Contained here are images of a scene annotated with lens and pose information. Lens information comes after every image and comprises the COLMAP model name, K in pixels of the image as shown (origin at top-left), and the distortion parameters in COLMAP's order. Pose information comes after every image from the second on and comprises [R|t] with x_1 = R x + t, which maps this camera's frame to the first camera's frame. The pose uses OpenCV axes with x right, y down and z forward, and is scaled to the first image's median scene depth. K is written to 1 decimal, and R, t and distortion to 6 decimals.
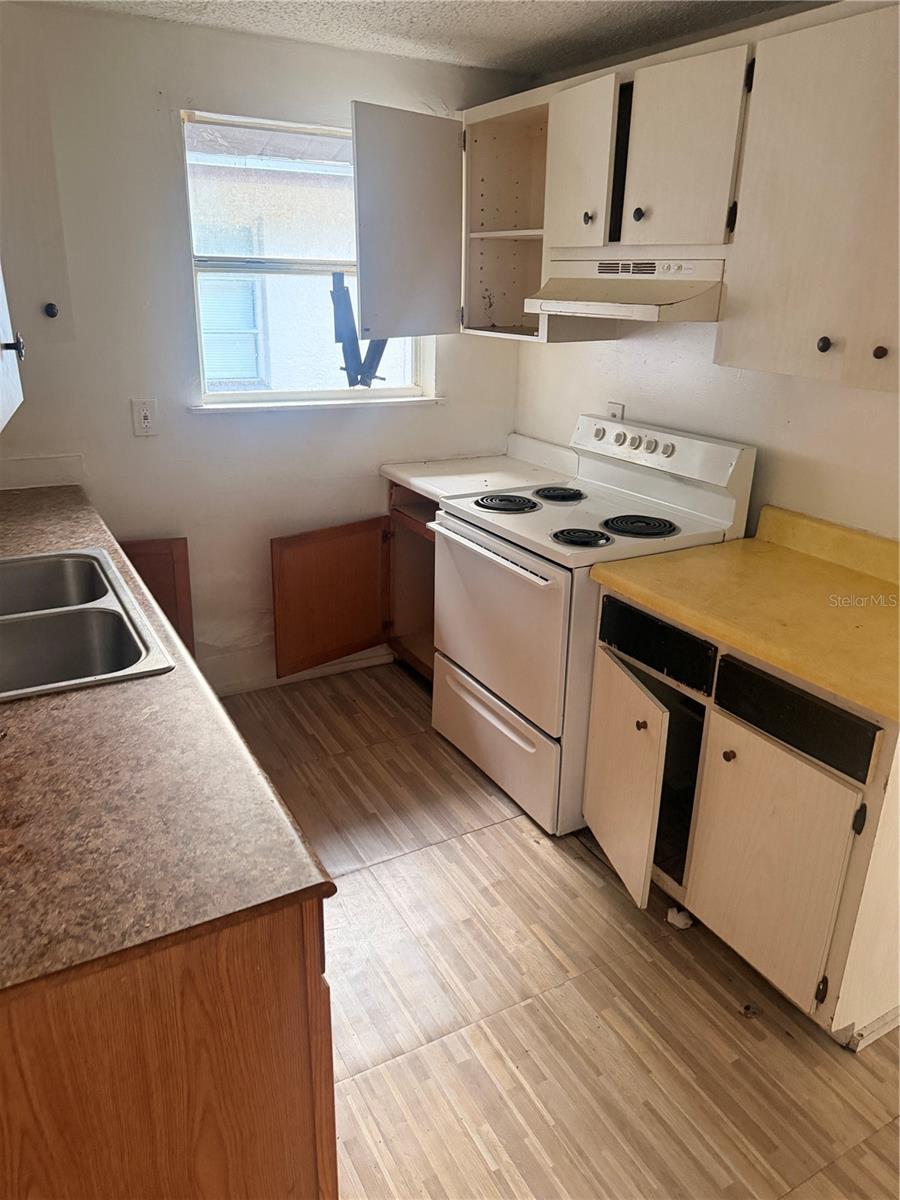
lens RADIAL K [[856.8, 0, 452.3], [0, 856.8, 607.2], [0, 0, 1]] dist [0.068103, -0.070922]
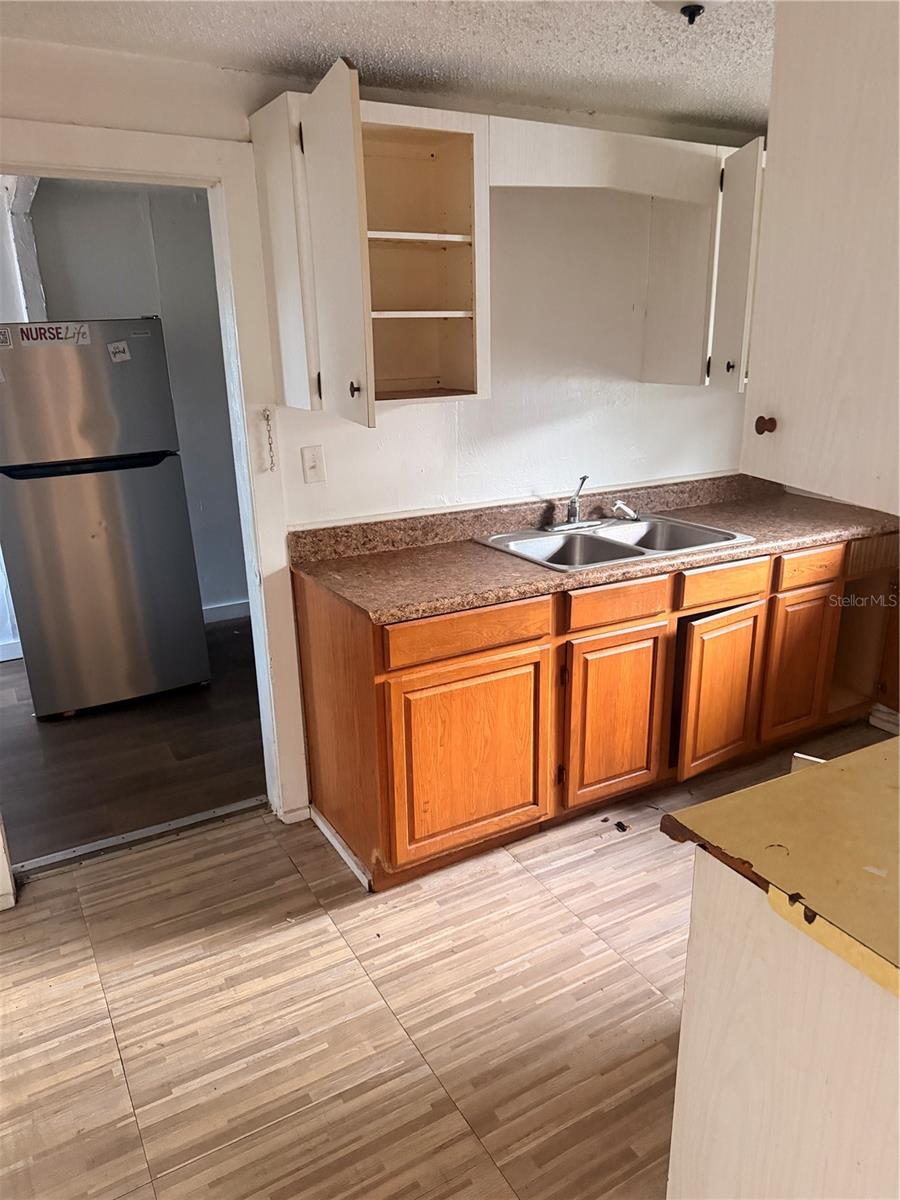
lens RADIAL K [[856.8, 0, 452.3], [0, 856.8, 607.2], [0, 0, 1]] dist [0.068103, -0.070922]
pose [[0.015708, 0.289461, -0.957061, 1.165035], [-0.345476, 0.899799, 0.266472, -0.208830], [0.938296, 0.326456, 0.114136, 0.574916]]
